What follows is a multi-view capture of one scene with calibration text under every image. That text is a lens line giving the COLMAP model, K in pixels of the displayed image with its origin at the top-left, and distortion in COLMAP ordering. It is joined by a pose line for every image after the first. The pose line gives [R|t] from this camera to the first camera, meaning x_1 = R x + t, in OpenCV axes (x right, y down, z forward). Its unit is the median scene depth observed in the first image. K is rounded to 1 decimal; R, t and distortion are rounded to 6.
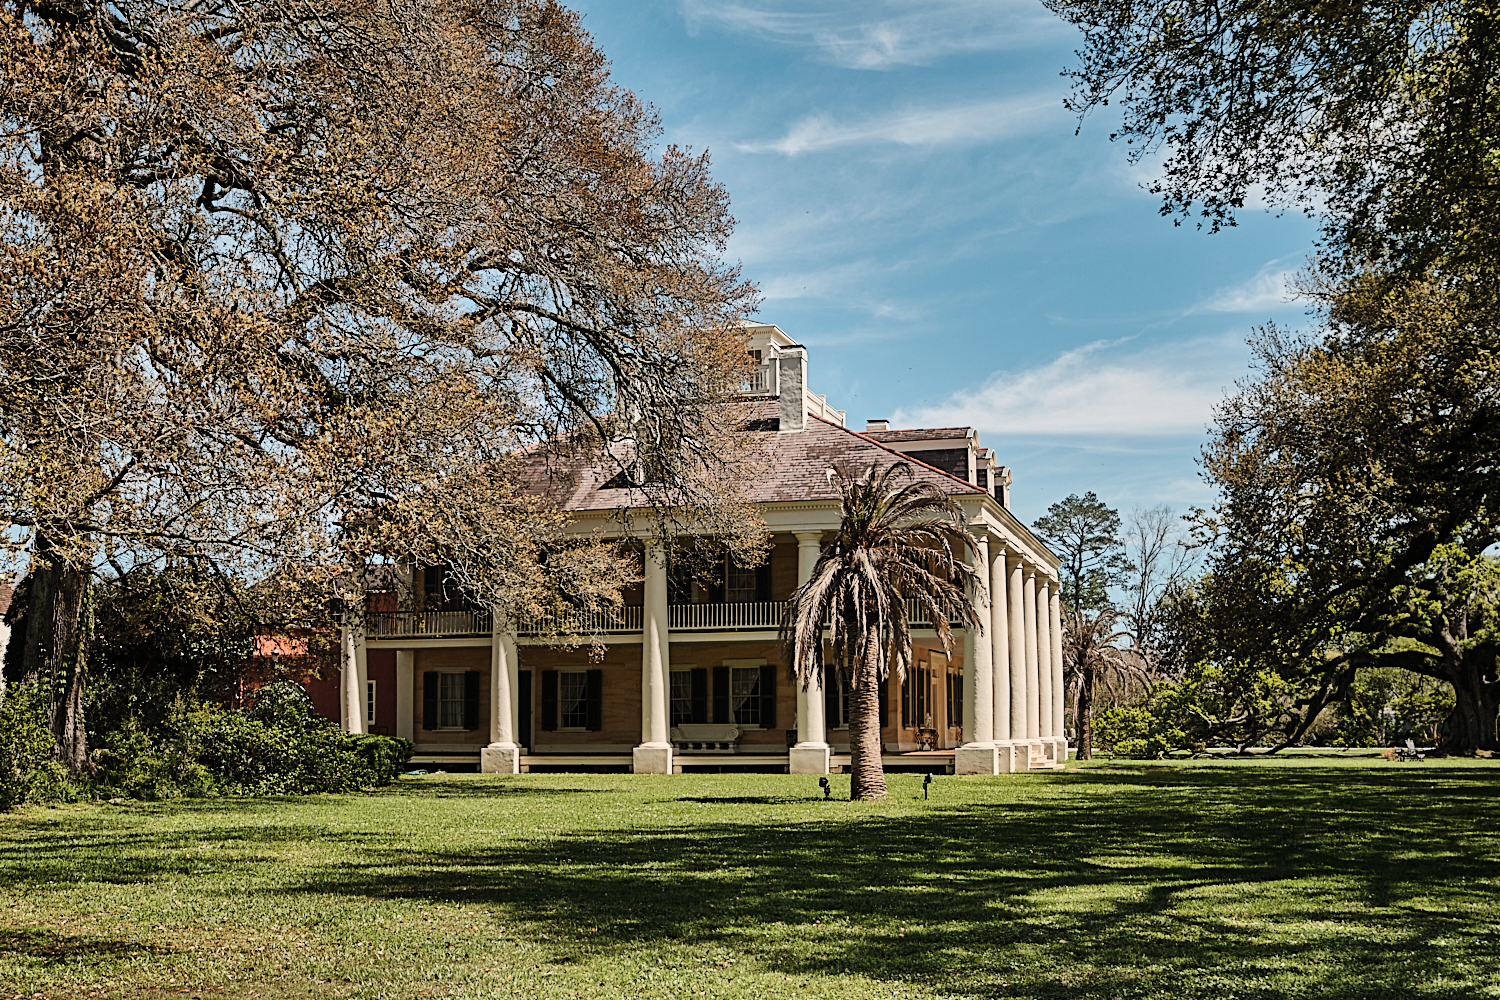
lens RADIAL K [[1753.2, 0, 721.9], [0, 1753.2, 558.0], [0, 0, 1]] dist [-0.007337, 0.000000]
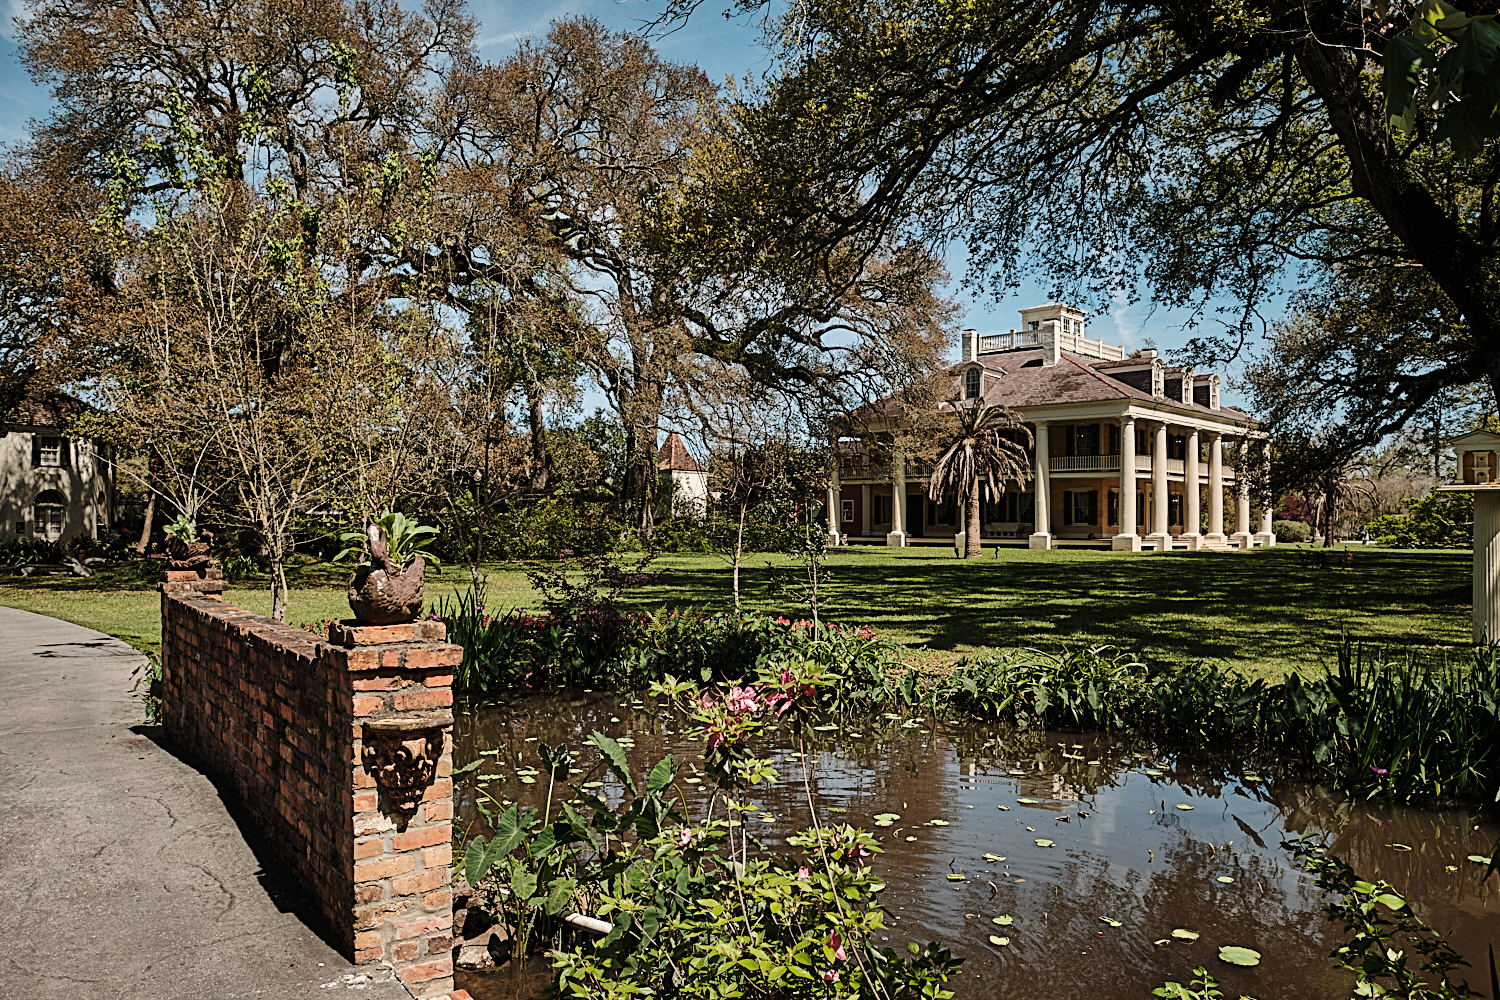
lens RADIAL K [[1089.8, 0, 755.1], [0, 1089.8, 499.4], [0, 0, 1]] dist [-0.013627, 0.010533]
pose [[0.885929, -0.001916, -0.463816, 0.290667], [0.036108, 0.997241, 0.064851, -0.016746], [0.462413, -0.074201, 0.883555, -0.164319]]
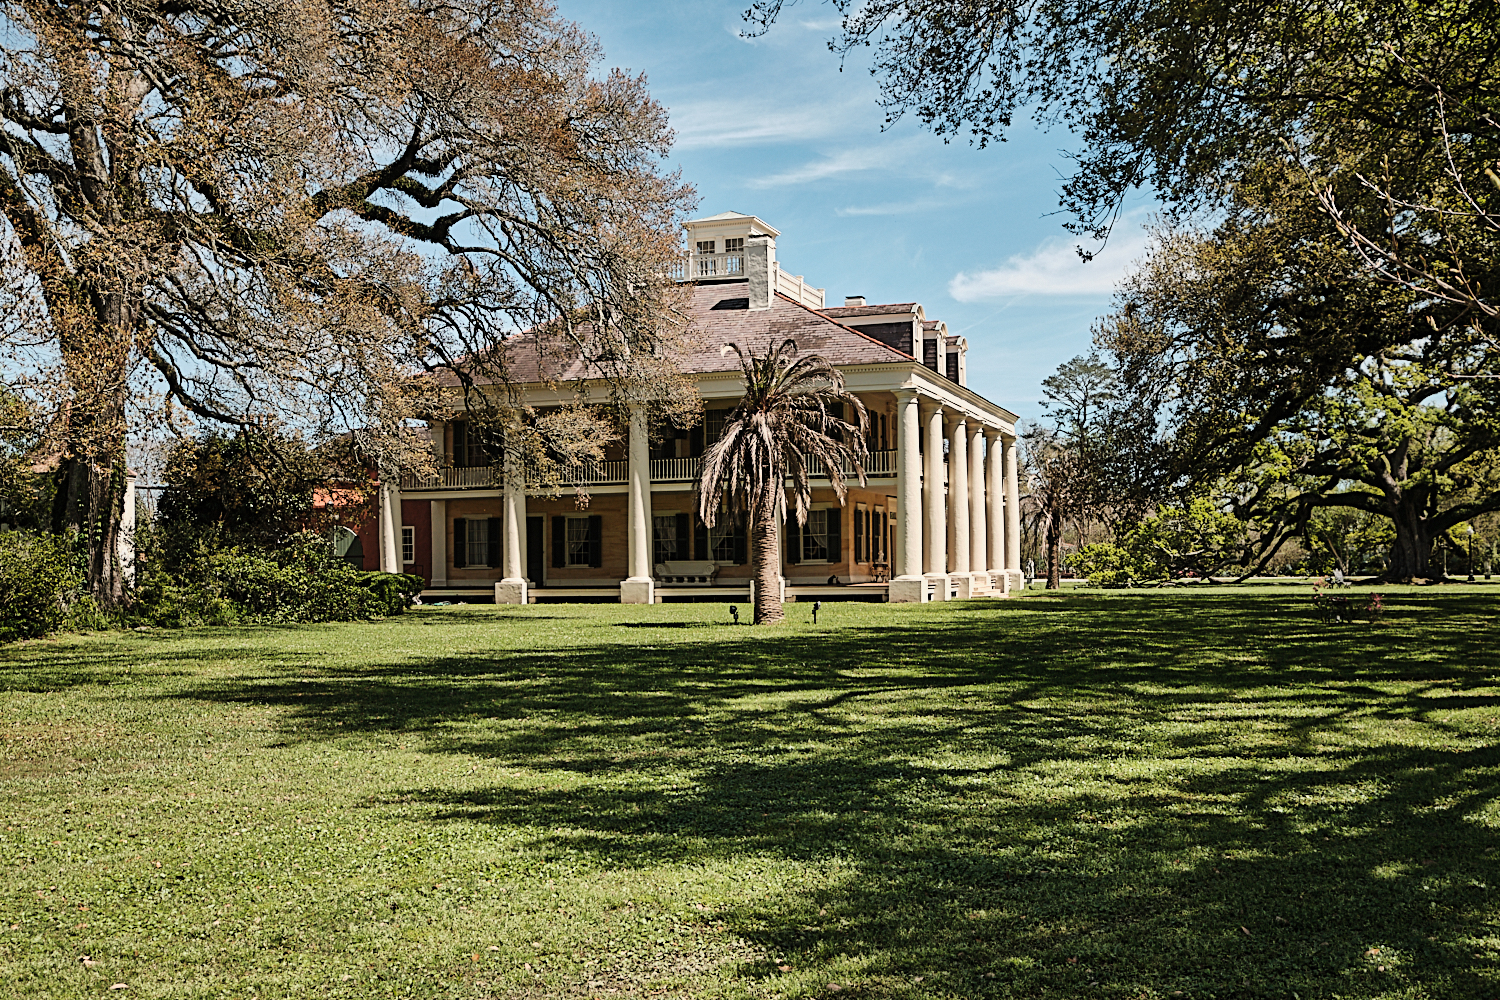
lens RADIAL K [[1538.0, 0, 723.7], [0, 1538.0, 484.1], [0, 0, 1]] dist [-0.003530, 0.000000]
pose [[0.999317, -0.009818, -0.035621, 0.056810], [0.011407, 0.998937, 0.044673, -0.002458], [0.035145, -0.045048, 0.998366, -0.025053]]
